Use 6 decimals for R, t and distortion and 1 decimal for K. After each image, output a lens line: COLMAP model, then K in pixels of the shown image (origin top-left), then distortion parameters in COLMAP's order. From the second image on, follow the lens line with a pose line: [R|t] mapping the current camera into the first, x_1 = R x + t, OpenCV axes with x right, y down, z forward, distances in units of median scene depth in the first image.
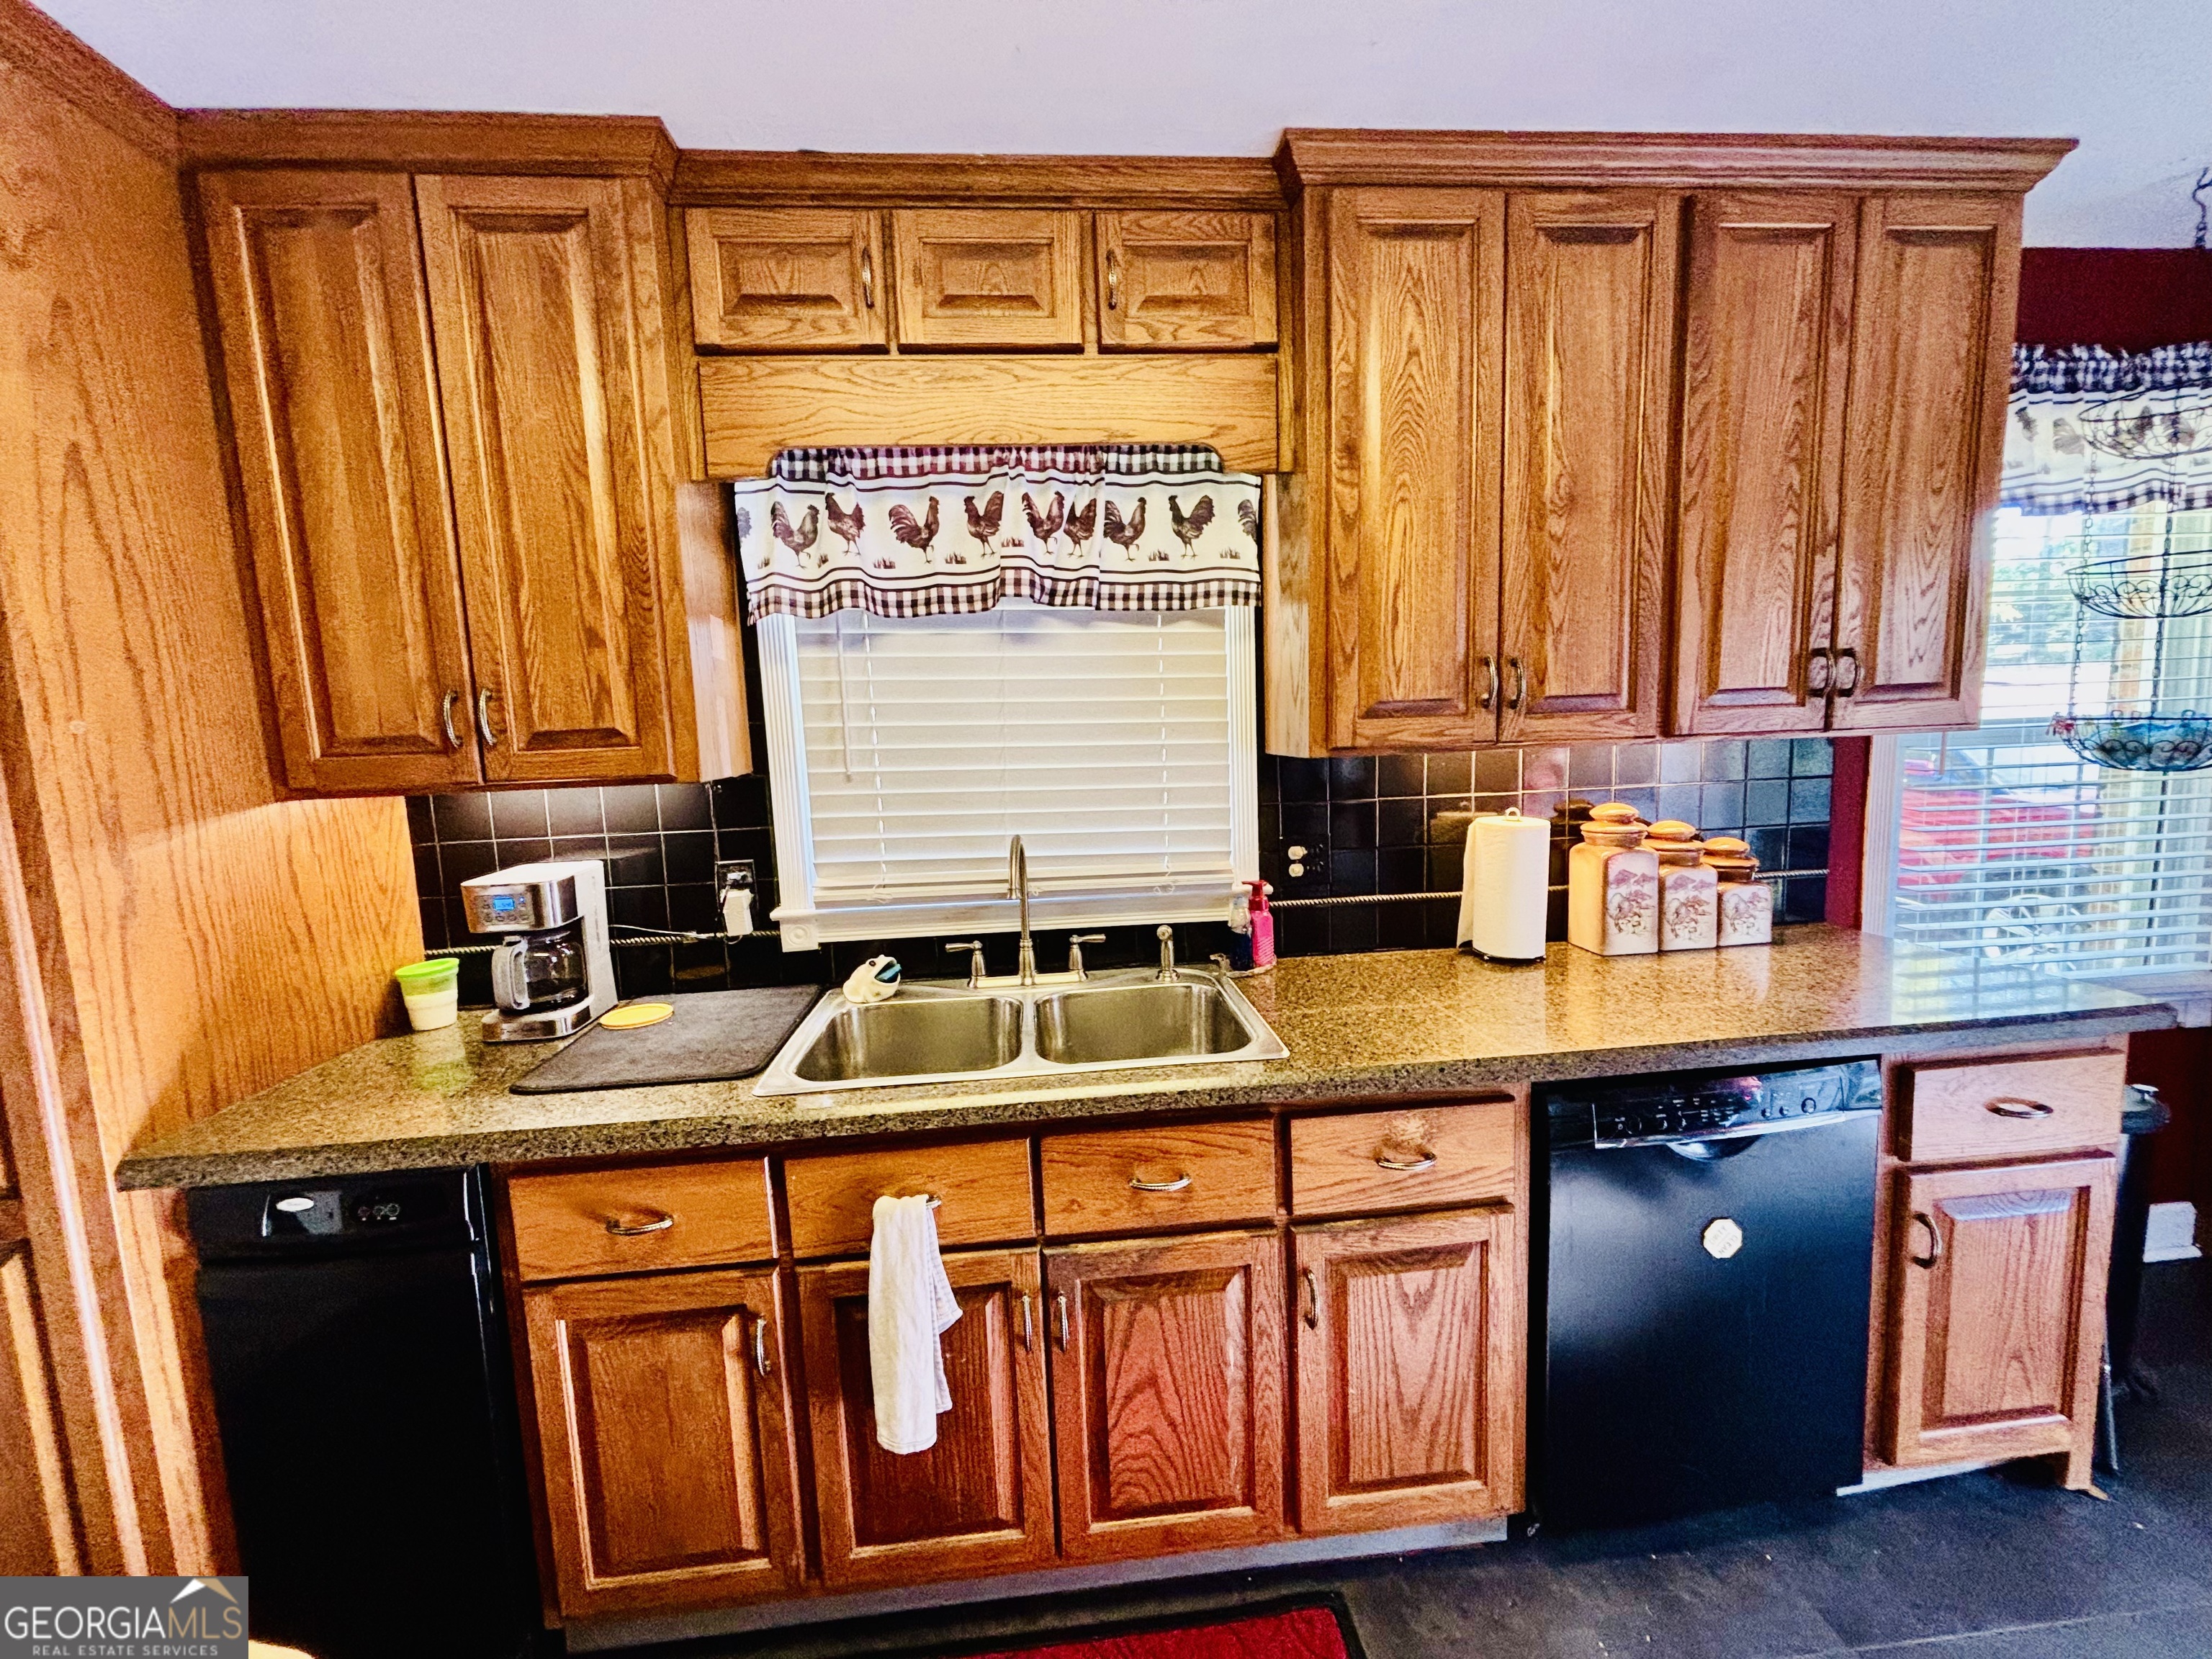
lens RADIAL K [[899.3, 0, 1101.9], [0, 899.3, 828.5], [0, 0, 1]] dist [0.002102, -0.000654]
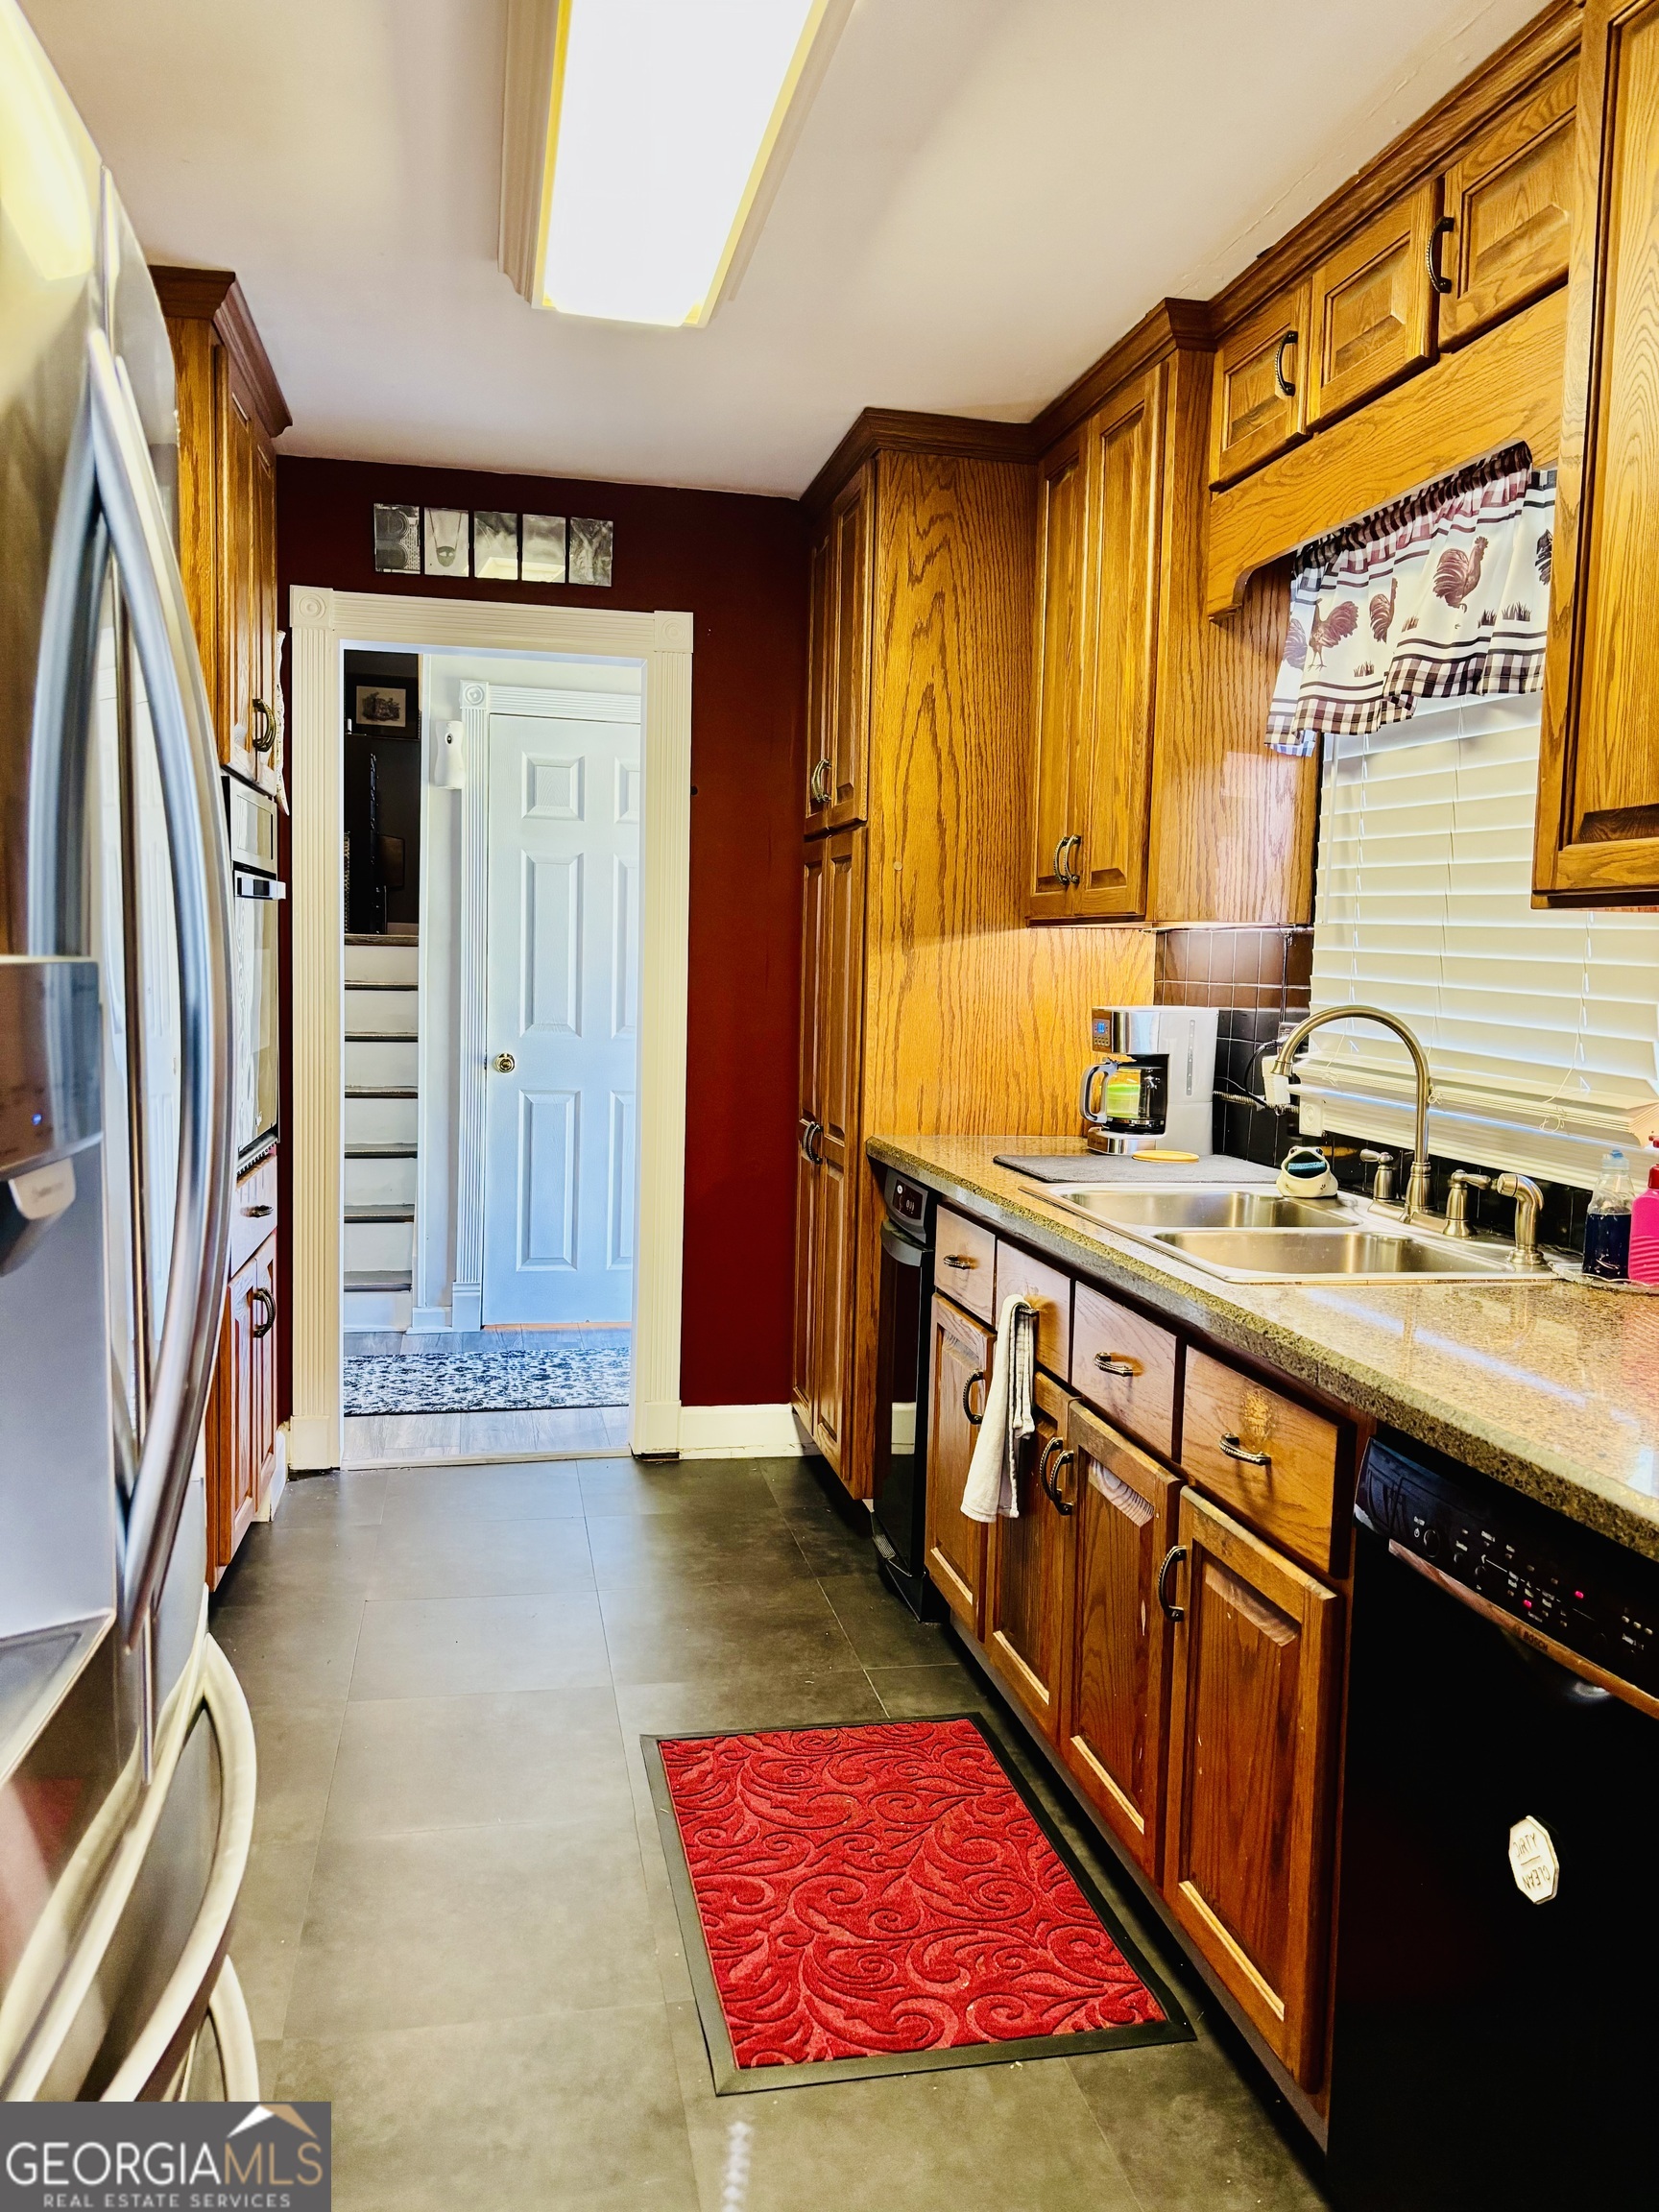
lens RADIAL K [[1685.6, 0, 825.7], [0, 1685.6, 1114.9], [0, 0, 1]] dist [0.037747, -0.054531]
pose [[0.115028, 0.134450, -0.984221, 1.337573], [-0.140804, 0.983001, 0.117827, -0.008240], [0.983332, 0.125029, 0.132004, 0.382141]]
